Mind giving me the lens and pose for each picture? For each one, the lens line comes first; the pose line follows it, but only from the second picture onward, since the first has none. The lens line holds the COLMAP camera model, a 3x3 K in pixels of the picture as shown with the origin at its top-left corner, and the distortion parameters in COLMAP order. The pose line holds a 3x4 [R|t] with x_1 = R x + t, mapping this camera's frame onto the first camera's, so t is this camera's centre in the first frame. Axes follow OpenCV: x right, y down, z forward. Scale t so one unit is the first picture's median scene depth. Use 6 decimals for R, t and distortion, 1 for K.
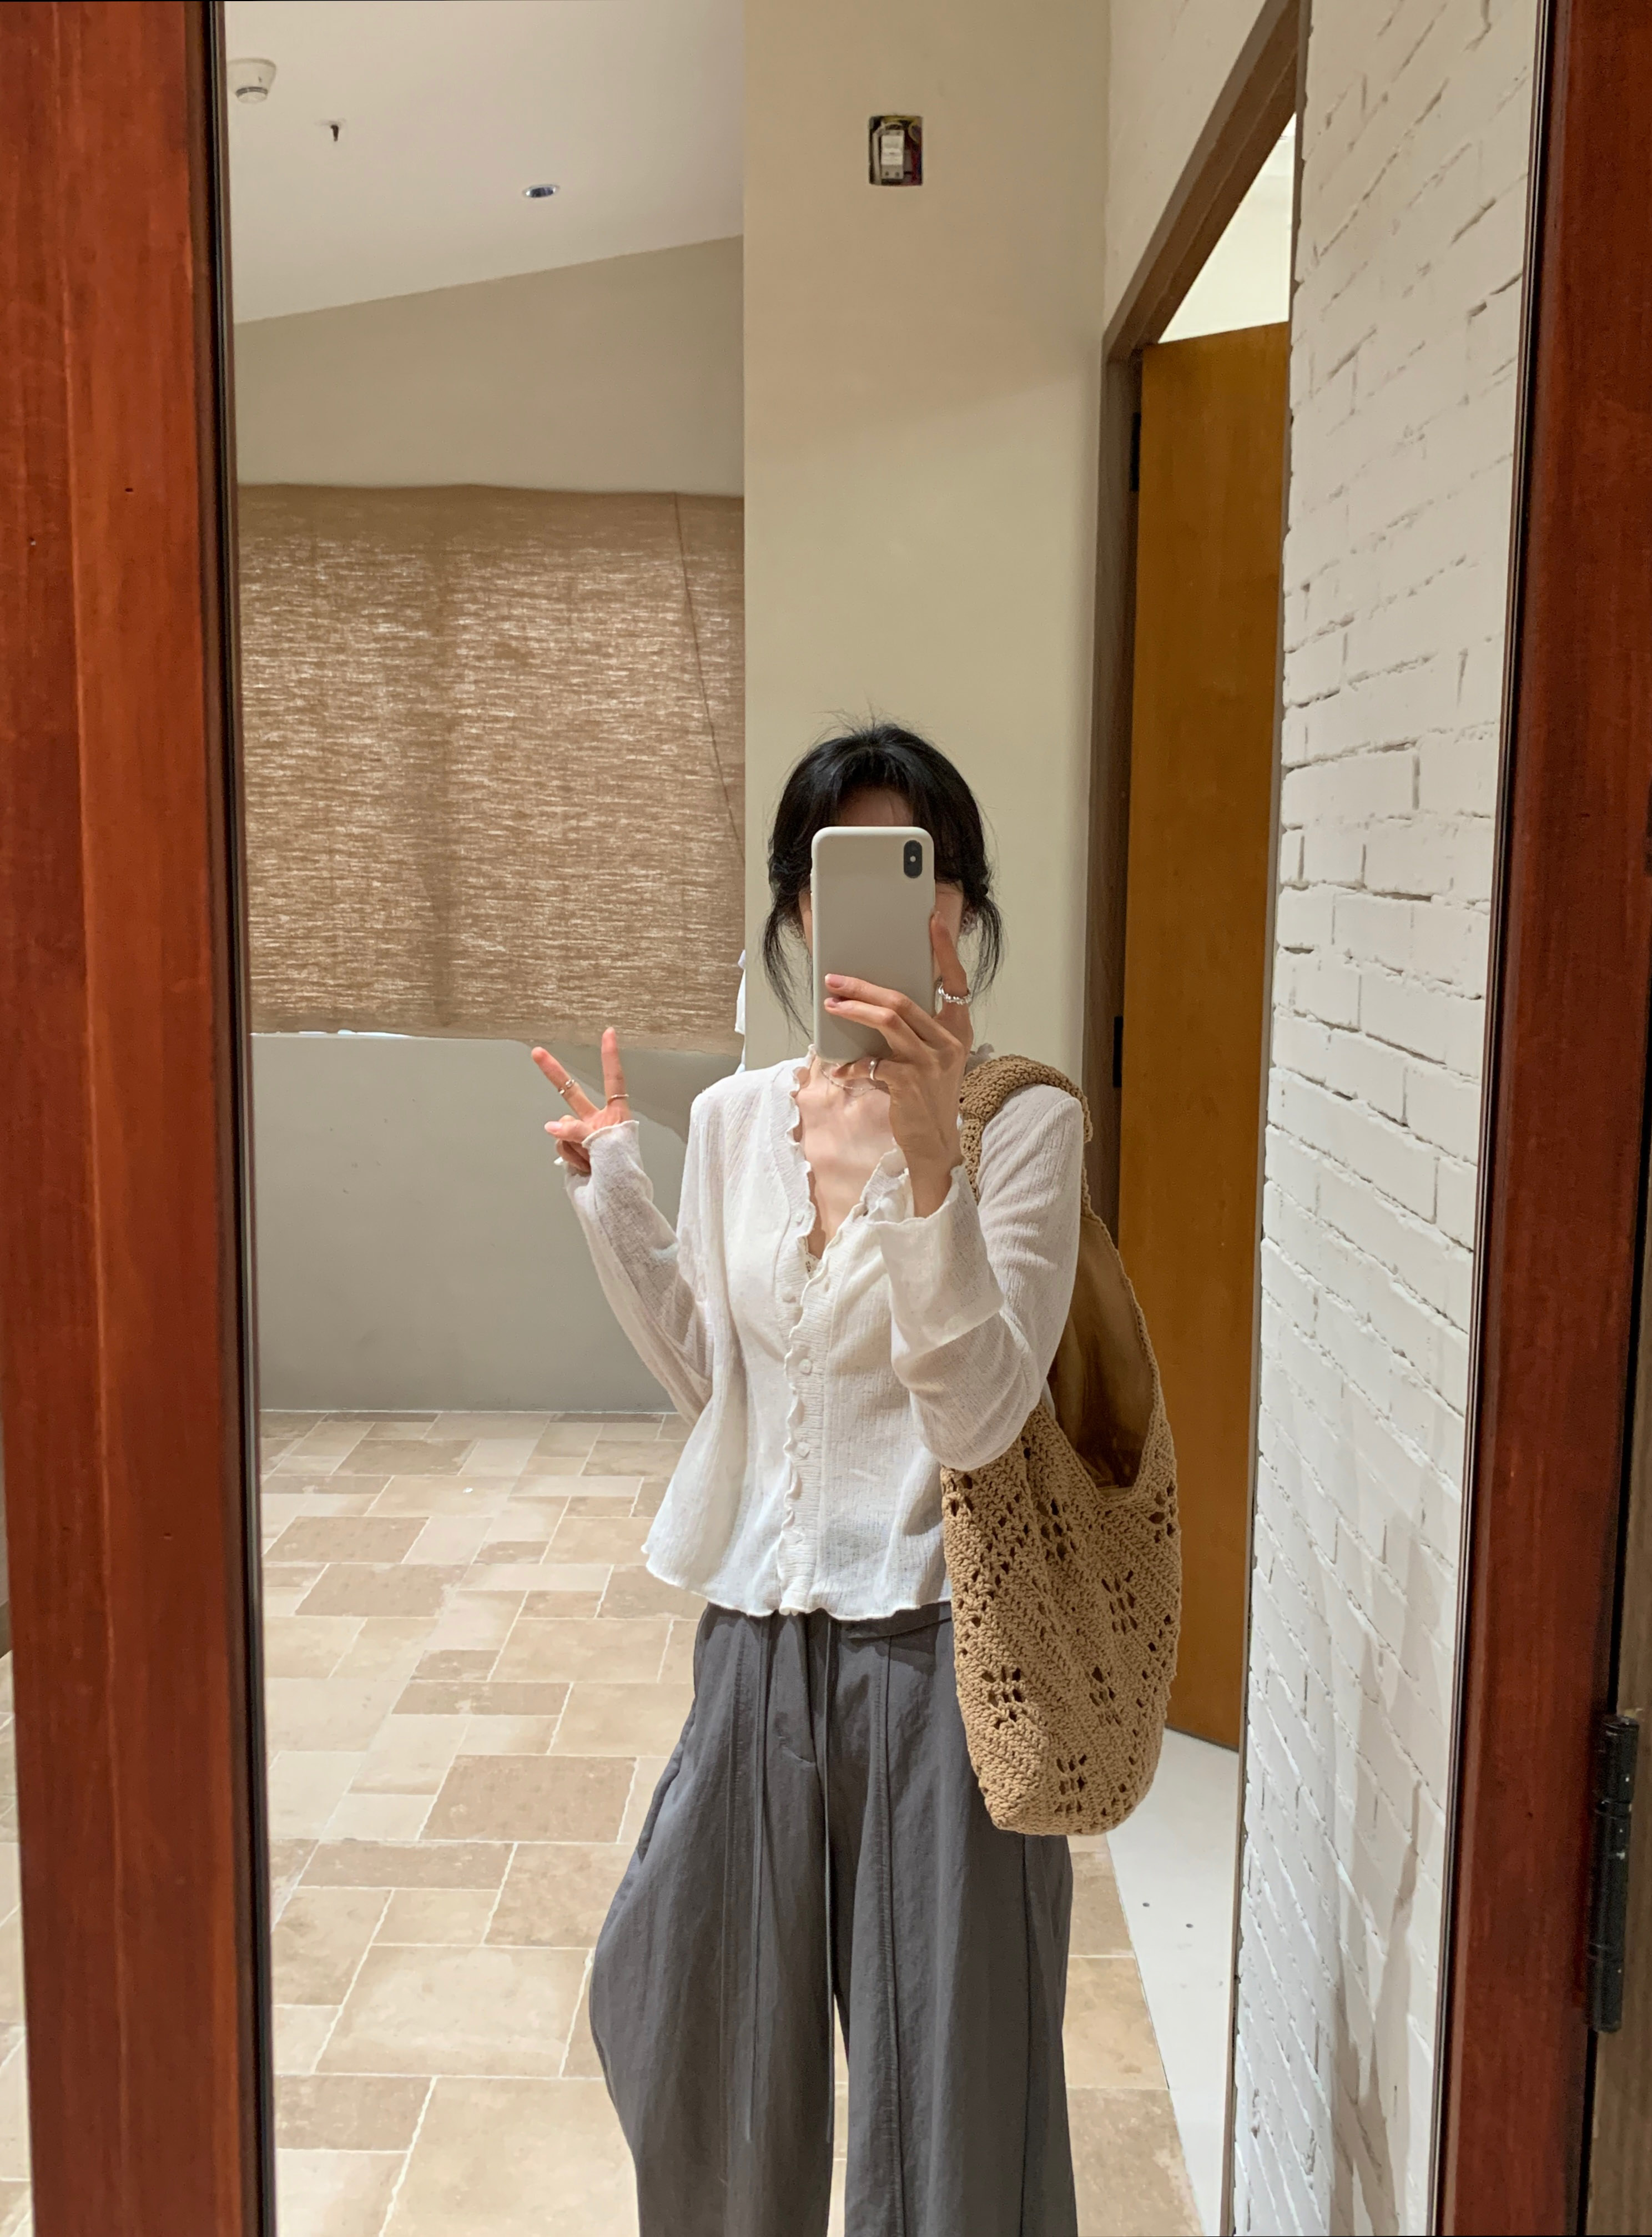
lens RADIAL K [[2034.3, 0, 825.8], [0, 2034.3, 1069.5], [0, 0, 1]] dist [-0.010027, -0.072245]
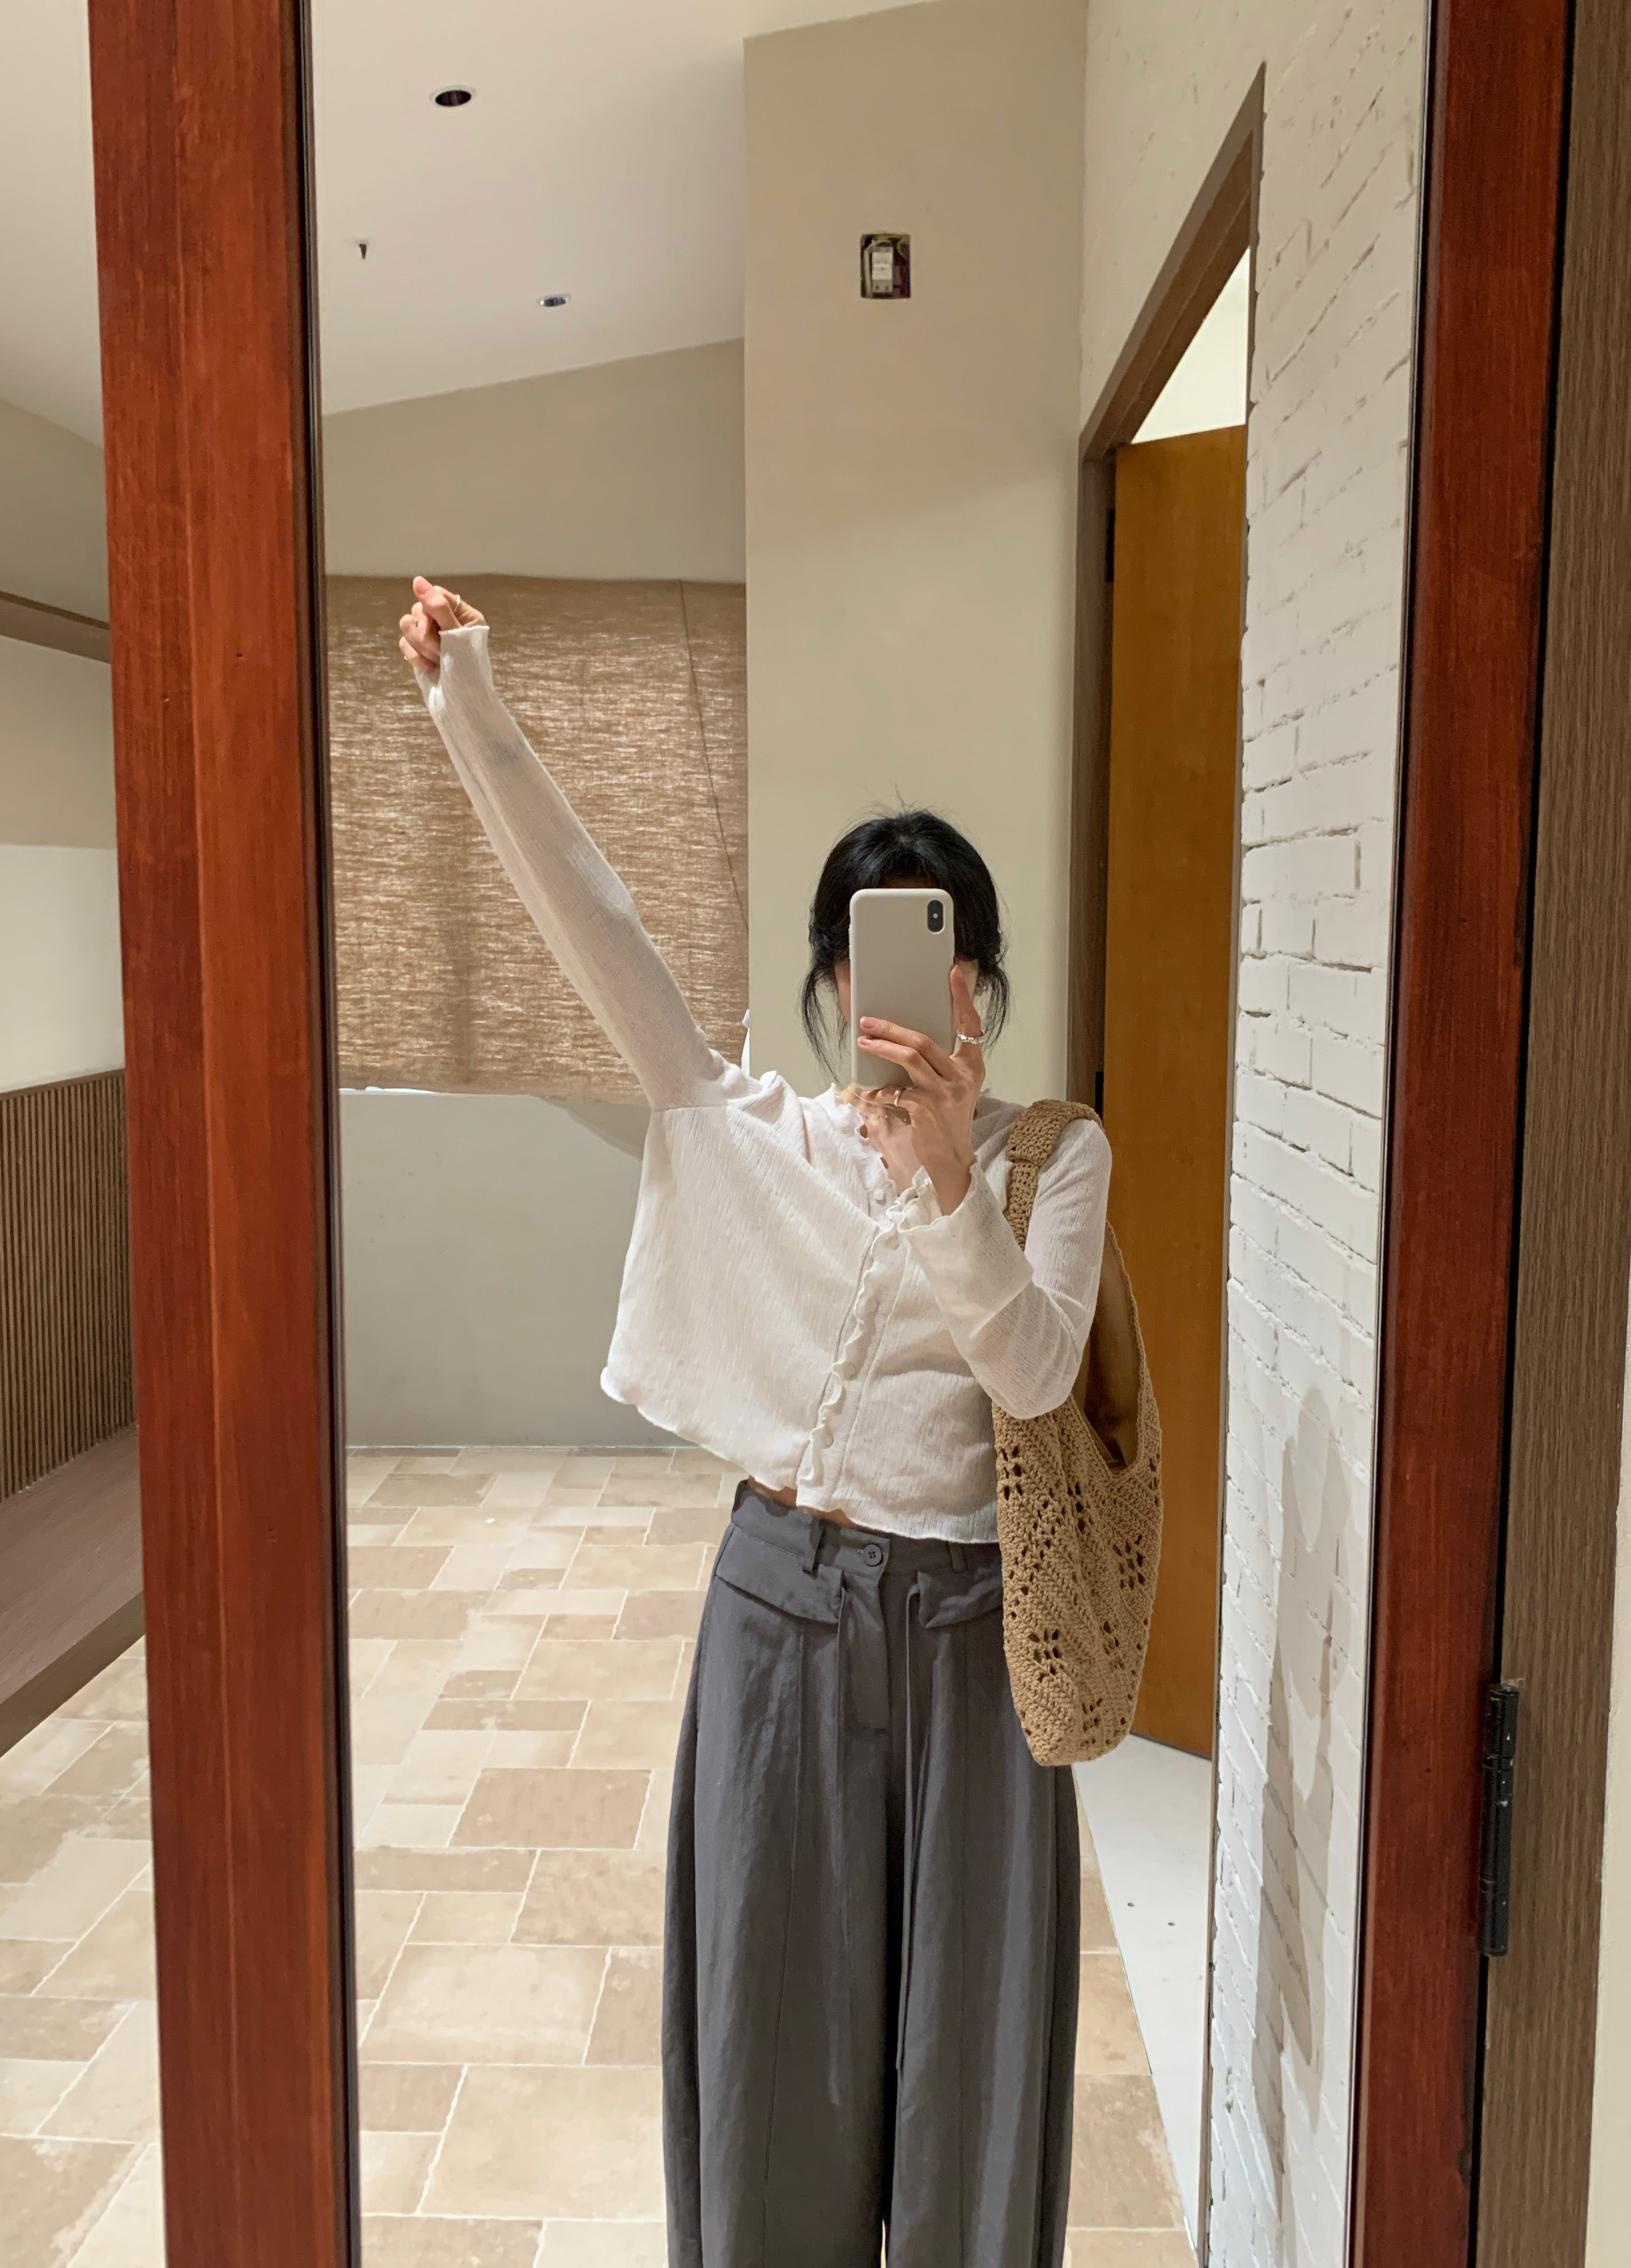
lens RADIAL K [[1955.9, 0, 806.6], [0, 1955.9, 1091.3], [0, 0, 1]] dist [0.004744, -0.084481]
pose [[0.999938, -0.005685, -0.009534, 0.000072], [0.005550, 0.999885, -0.014130, -0.001898], [0.009613, 0.014077, 0.999855, -0.025500]]
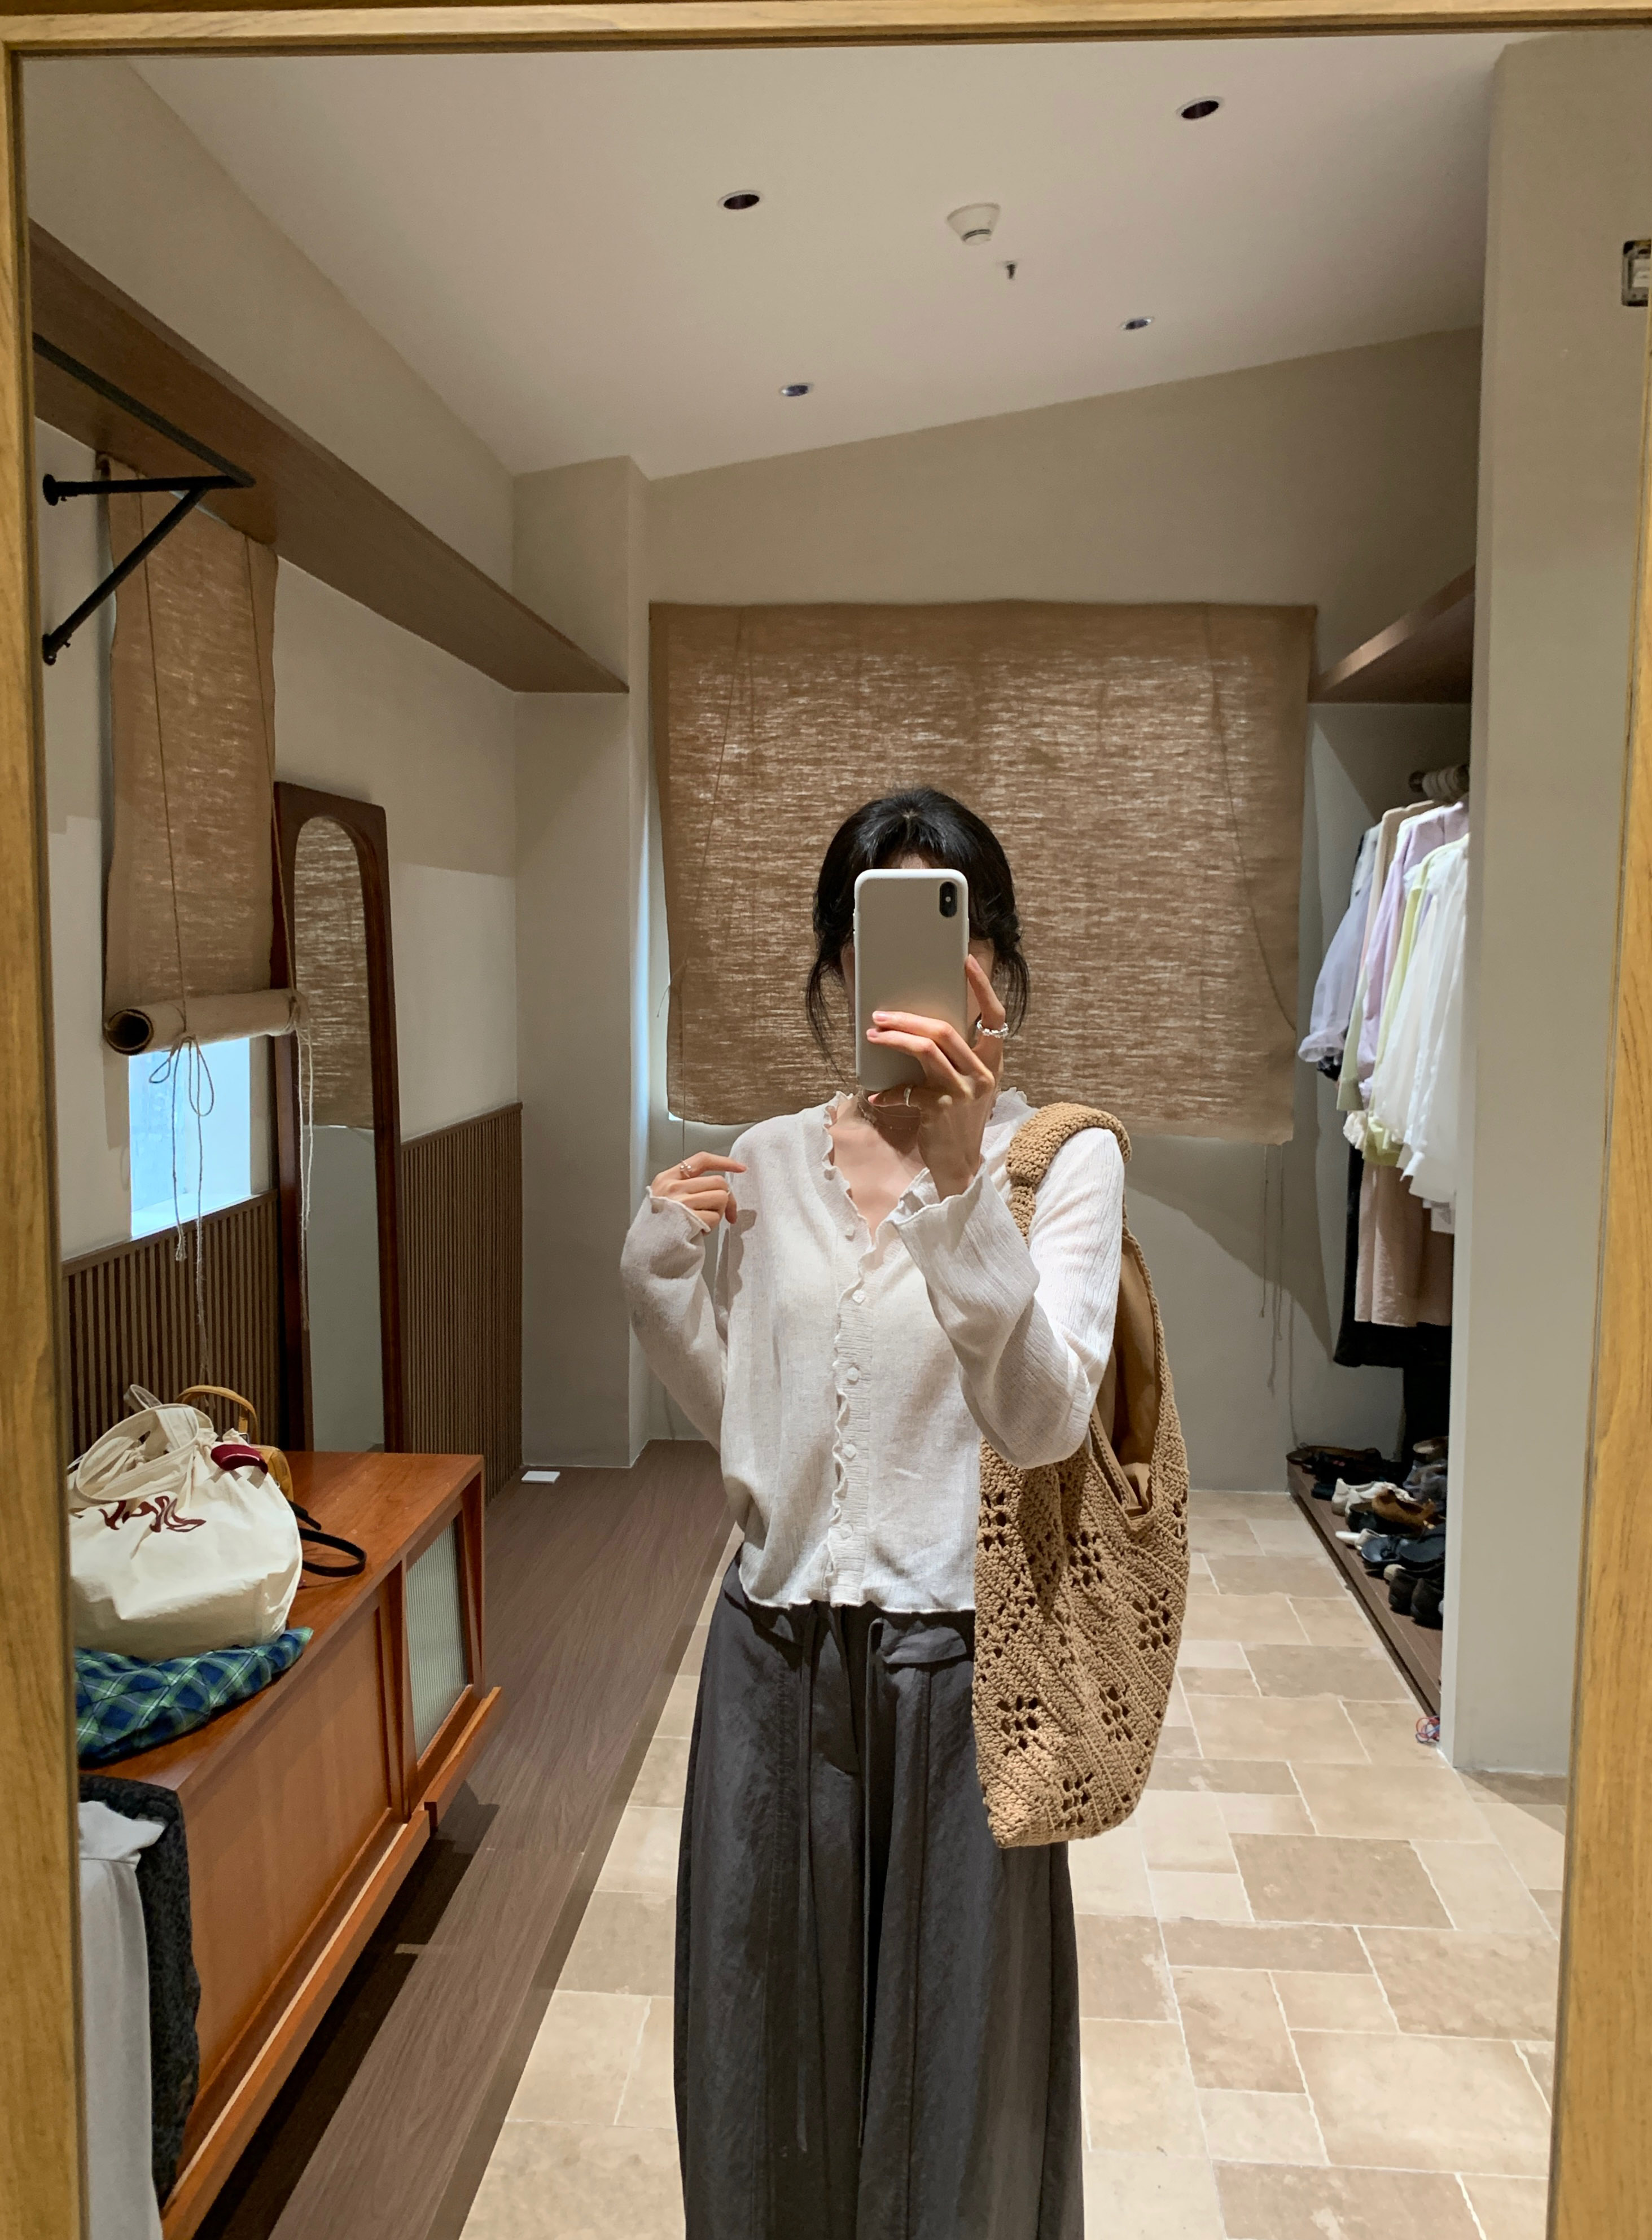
lens RADIAL K [[1943.4, 0, 725.6], [0, 1943.4, 1057.5], [0, 0, 1]] dist [-0.004646, -0.001826]
pose [[0.994709, -0.006387, -0.102532, -0.277520], [0.001579, 0.998898, -0.046915, -0.004223], [0.102719, 0.046505, 0.993623, -0.008762]]
